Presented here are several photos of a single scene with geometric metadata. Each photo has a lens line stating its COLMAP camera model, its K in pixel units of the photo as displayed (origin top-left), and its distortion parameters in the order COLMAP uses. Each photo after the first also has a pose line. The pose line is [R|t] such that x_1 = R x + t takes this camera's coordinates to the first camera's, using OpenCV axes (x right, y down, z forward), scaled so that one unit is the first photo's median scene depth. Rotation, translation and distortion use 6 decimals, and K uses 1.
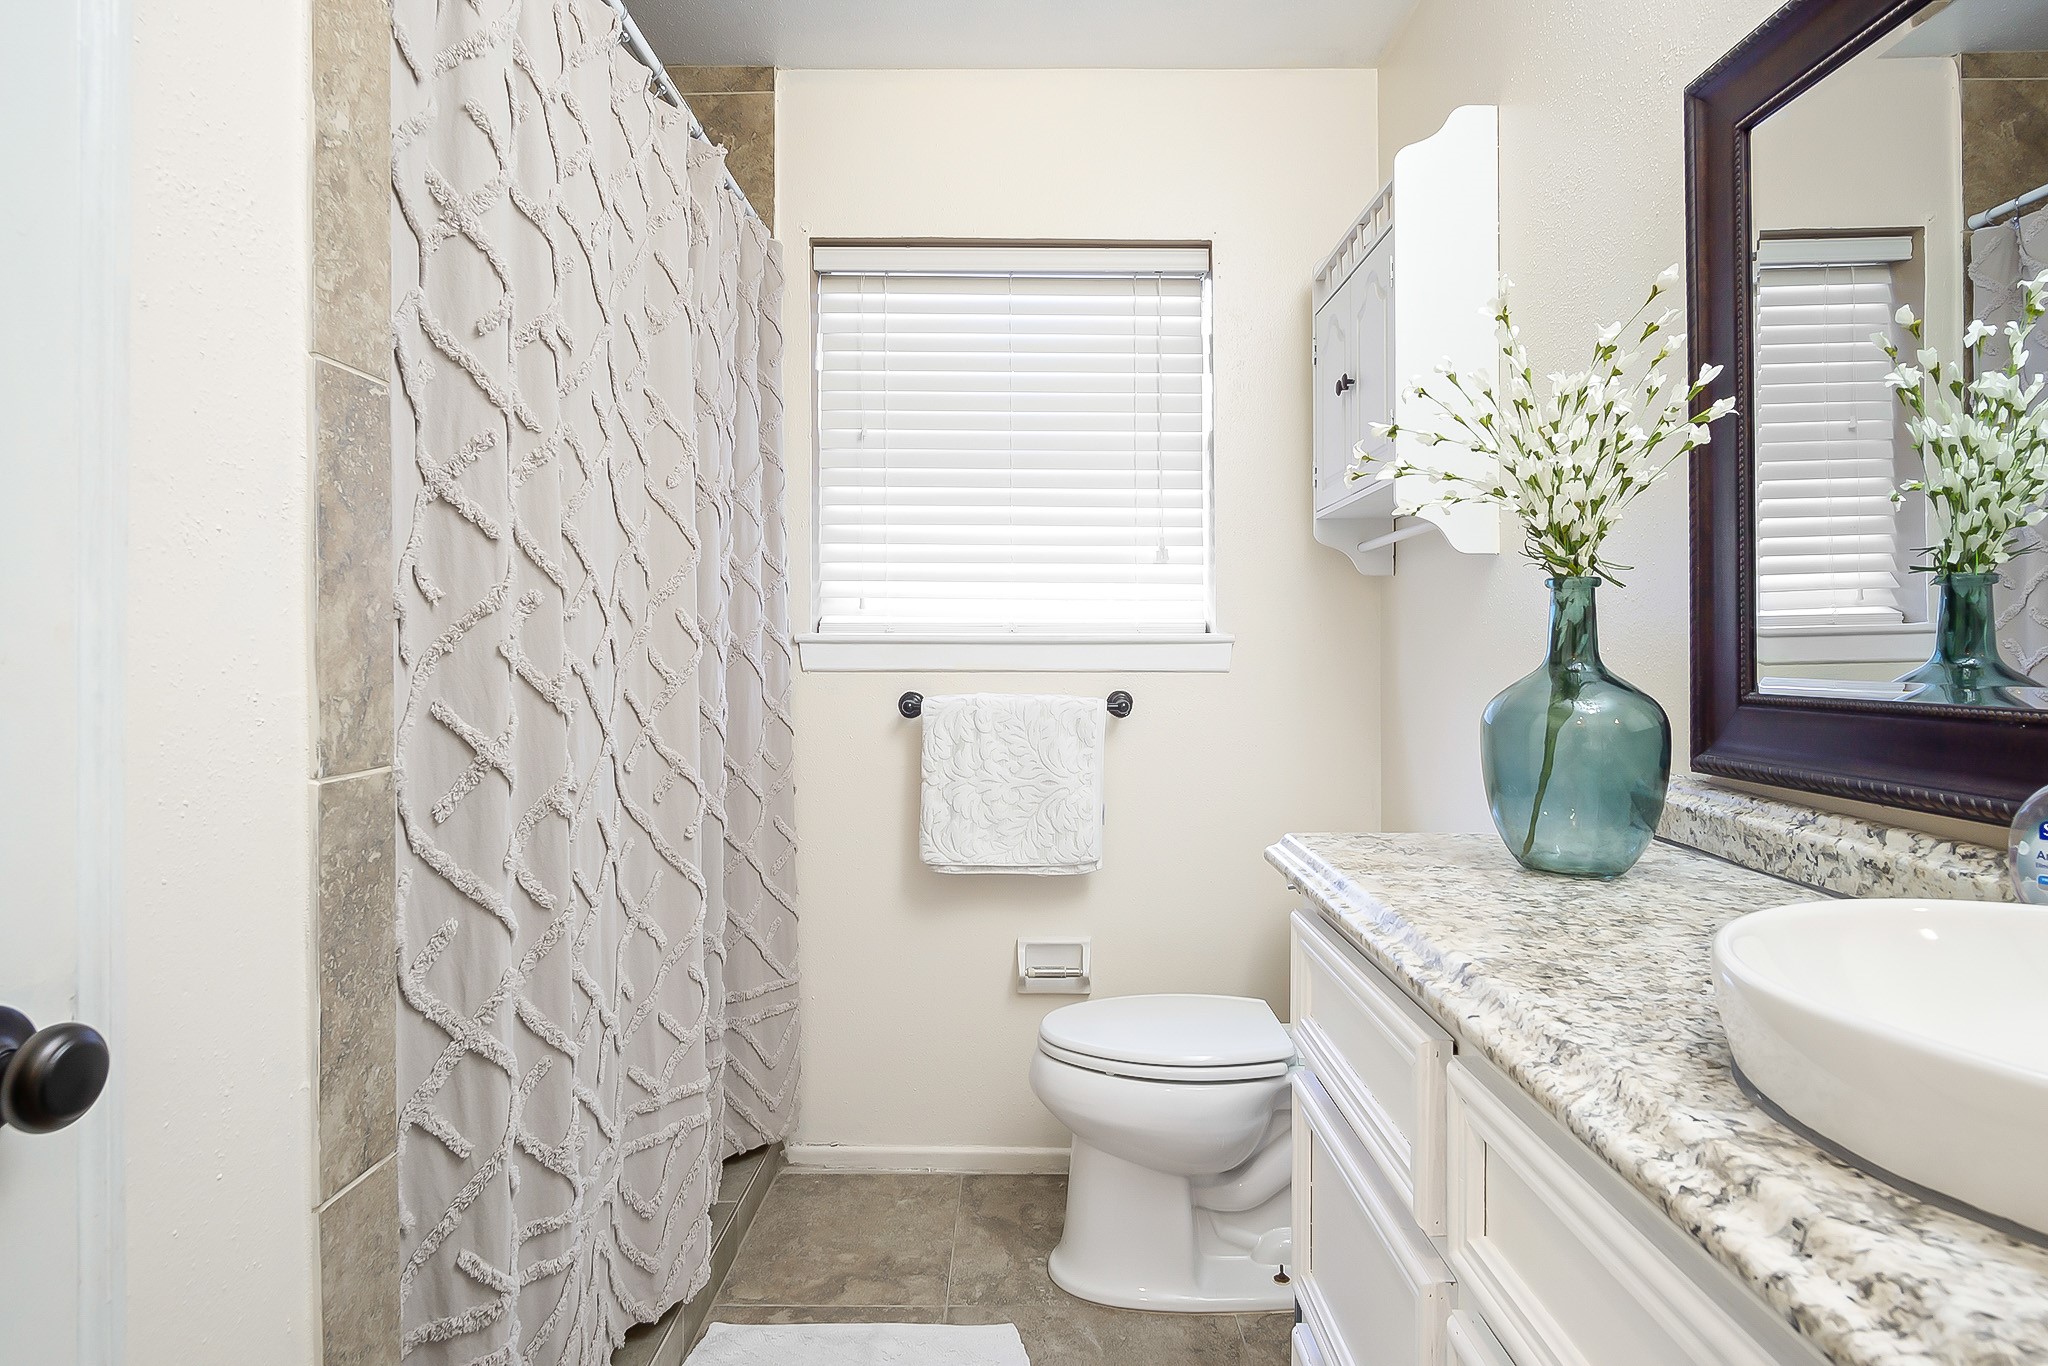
lens RADIAL K [[1089.6, 0, 1025.3], [0, 1089.6, 635.6], [0, 0, 1]] dist [-0.032540, 0.009963]
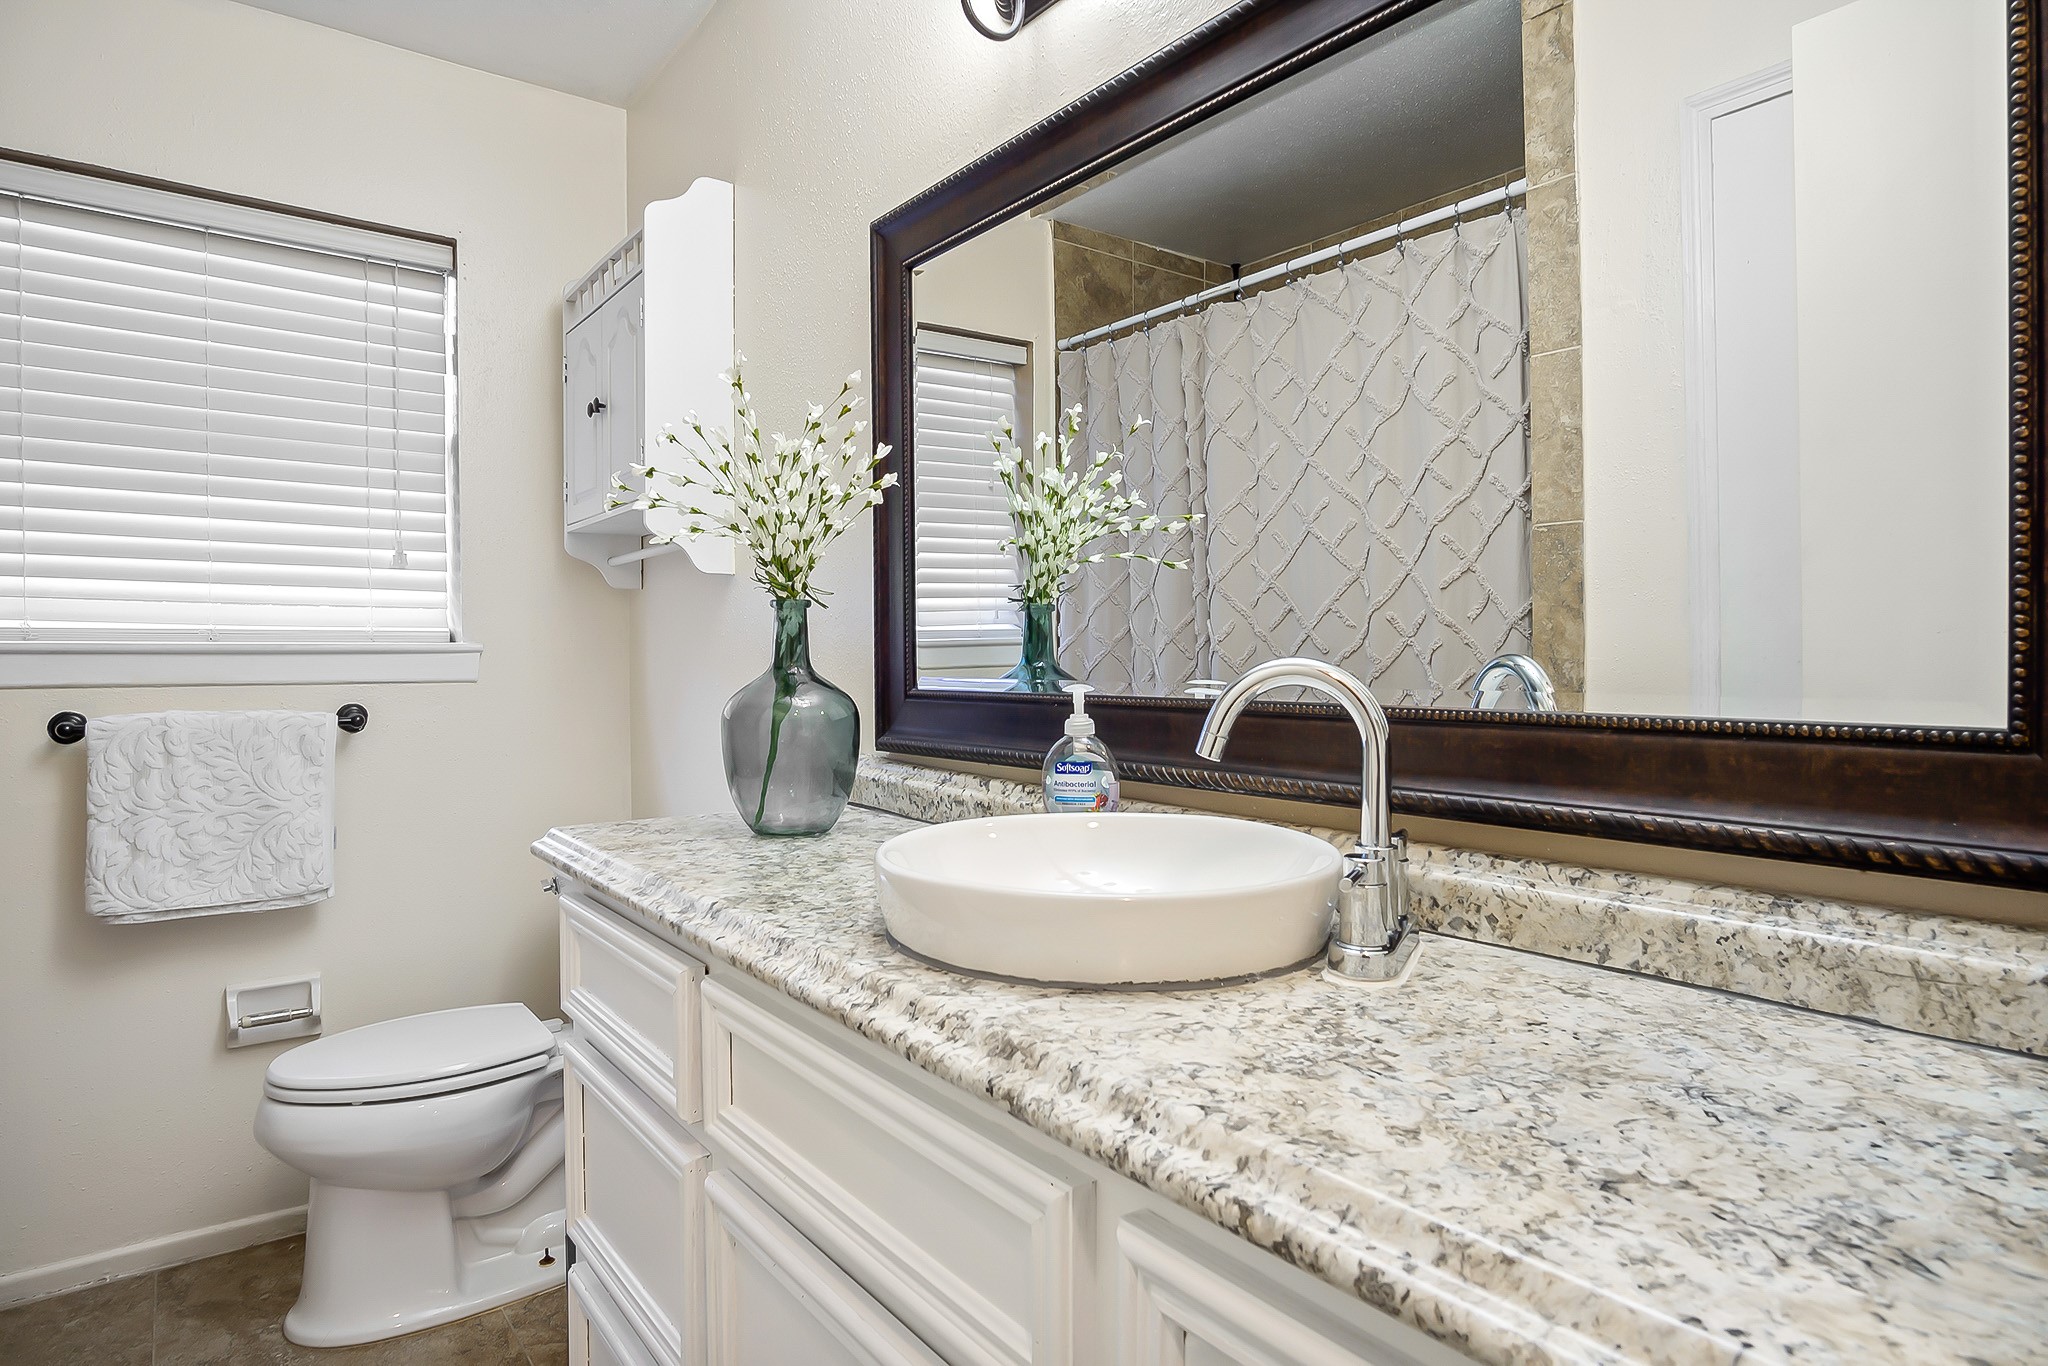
lens RADIAL K [[1137.9, 0, 970.3], [0, 1137.9, 694.1], [0, 0, 1]] dist [-0.002221, -0.000419]
pose [[0.815539, -0.022663, 0.578258, -0.085459], [-0.002472, 0.999087, 0.042642, -0.000883], [-0.578697, -0.036206, 0.814739, -0.191009]]
